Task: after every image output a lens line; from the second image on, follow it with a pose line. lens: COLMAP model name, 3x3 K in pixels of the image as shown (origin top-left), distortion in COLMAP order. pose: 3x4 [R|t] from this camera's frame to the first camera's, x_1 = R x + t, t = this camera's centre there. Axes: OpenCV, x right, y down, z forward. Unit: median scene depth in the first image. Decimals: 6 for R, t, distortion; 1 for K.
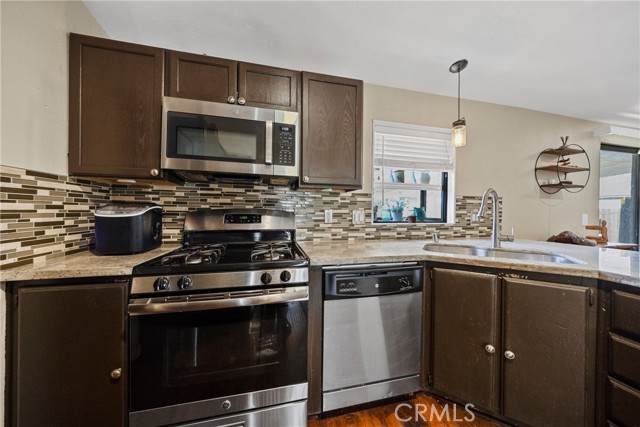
lens RADIAL K [[213.7, 0, 317.9], [0, 213.7, 211.7], [0, 0, 1]] dist [-0.001589, -0.000153]
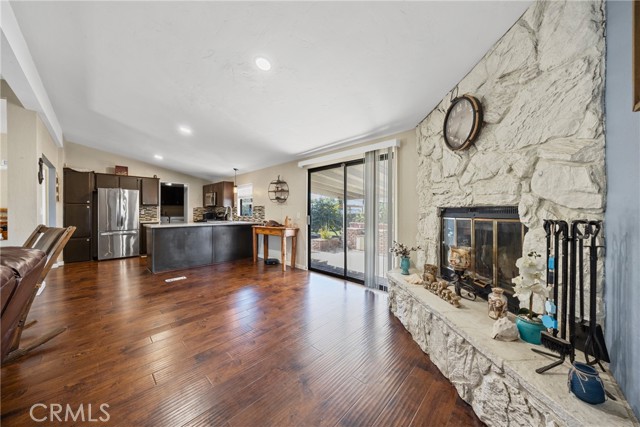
lens RADIAL K [[213.7, 0, 317.9], [0, 213.7, 211.7], [0, 0, 1]] dist [-0.001589, -0.000153]
pose [[0.541662, -0.011715, -0.840515, 4.249040], [0.001798, 0.999917, -0.012778, 0.039457], [0.840594, 0.005410, 0.541638, 0.266619]]
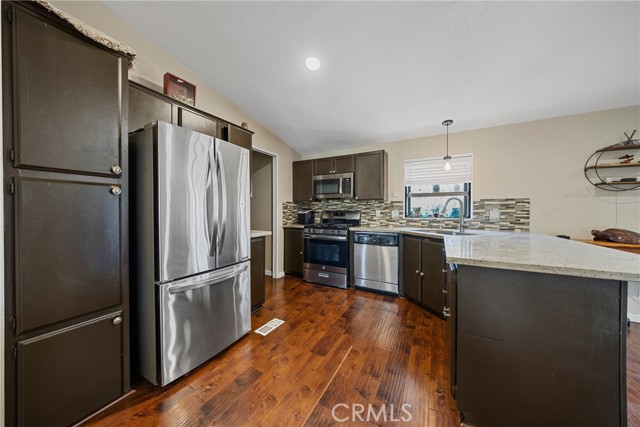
lens RADIAL K [[211.9, 0, 319.7], [0, 211.9, 212.0], [0, 0, 1]] dist [-0.001148, -0.000007]
pose [[0.736885, -0.005323, -0.675997, 1.045896], [0.004554, 0.999985, -0.002909, 0.010625], [0.676003, -0.000935, 0.736898, -0.883007]]
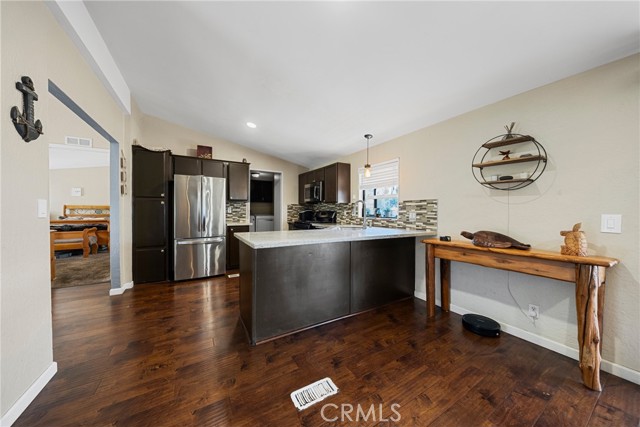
lens RADIAL K [[211.9, 0, 319.7], [0, 211.9, 212.0], [0, 0, 1]] dist [-0.001148, -0.000007]
pose [[0.296313, -0.001822, -0.955089, 2.382147], [-0.005267, 0.999980, -0.003541, 0.016553], [0.955076, 0.006080, 0.296297, 0.011721]]
